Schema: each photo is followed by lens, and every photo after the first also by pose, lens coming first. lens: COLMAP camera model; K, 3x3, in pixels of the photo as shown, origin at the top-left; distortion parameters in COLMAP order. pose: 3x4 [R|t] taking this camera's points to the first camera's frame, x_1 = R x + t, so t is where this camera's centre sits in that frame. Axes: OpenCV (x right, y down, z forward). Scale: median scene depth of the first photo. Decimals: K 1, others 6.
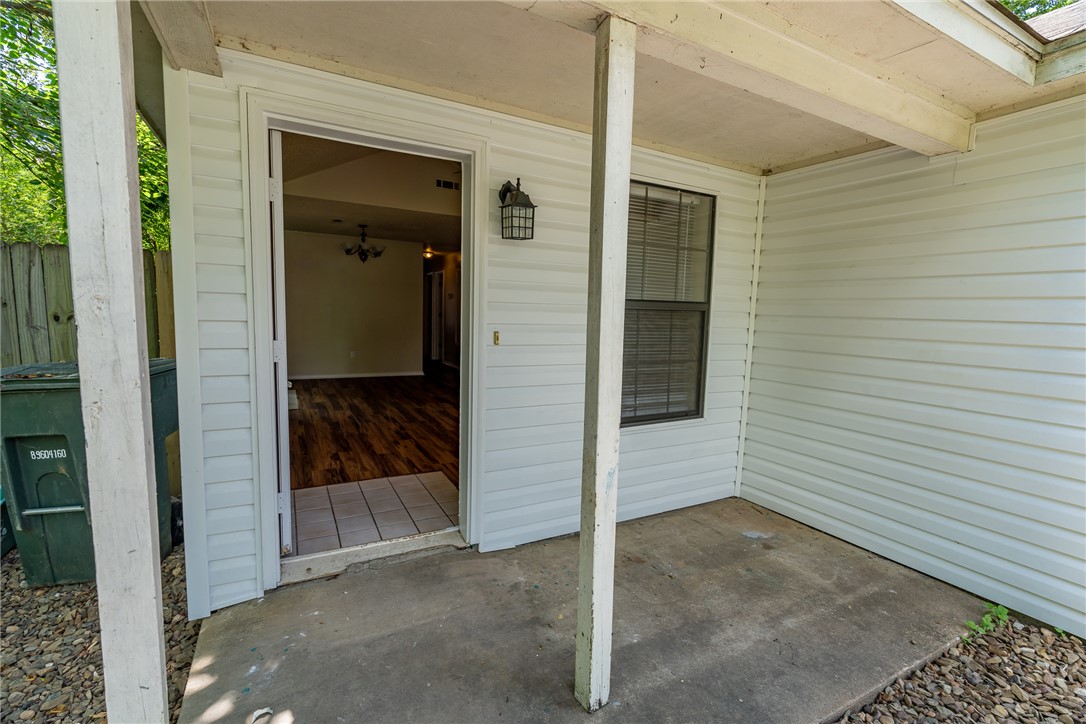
lens RADIAL K [[480.8, 0, 540.6], [0, 480.8, 361.7], [0, 0, 1]] dist [-0.008399, 0.000635]
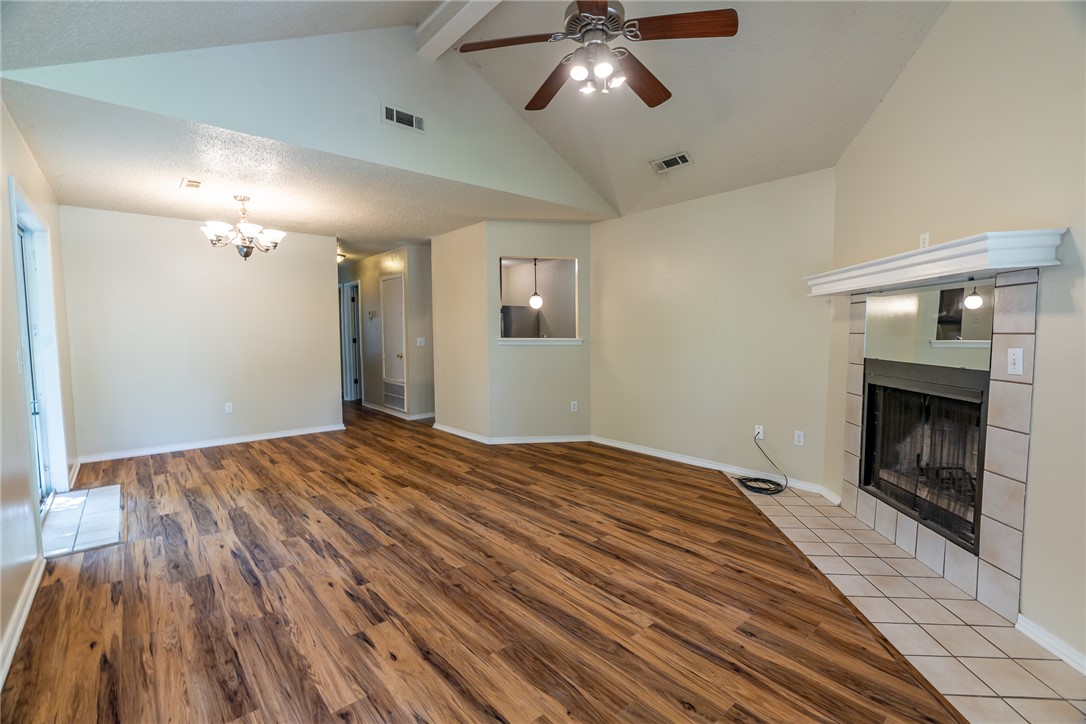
lens RADIAL K [[480.8, 0, 543.7], [0, 480.8, 362.3], [0, 0, 1]] dist [-0.008399, 0.000635]
pose [[0.974401, -0.048926, 0.219427, -0.178027], [0.057081, 0.997889, -0.030975, -0.046966], [-0.217448, 0.042707, 0.975137, 0.421631]]
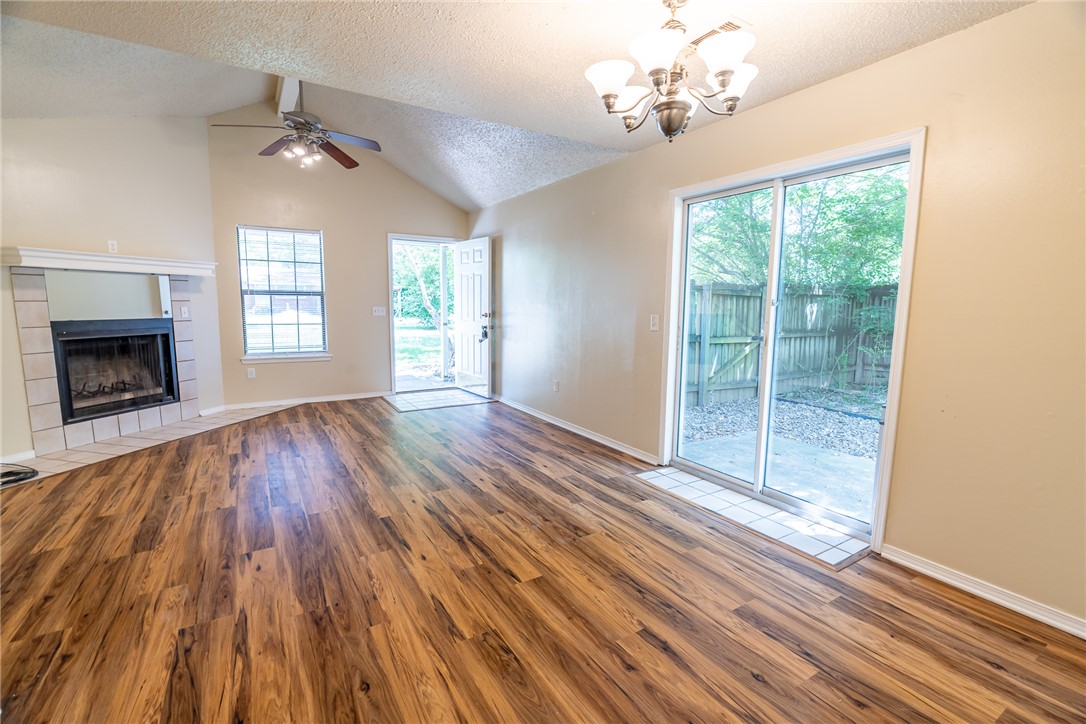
lens RADIAL K [[480.8, 0, 543.2], [0, 480.8, 363.5], [0, 0, 1]] dist [-0.008399, 0.000635]
pose [[-0.997435, -0.032463, -0.063799, -0.352235], [-0.046476, 0.971546, 0.232246, -0.177773], [0.054444, 0.234615, -0.970563, 1.575582]]
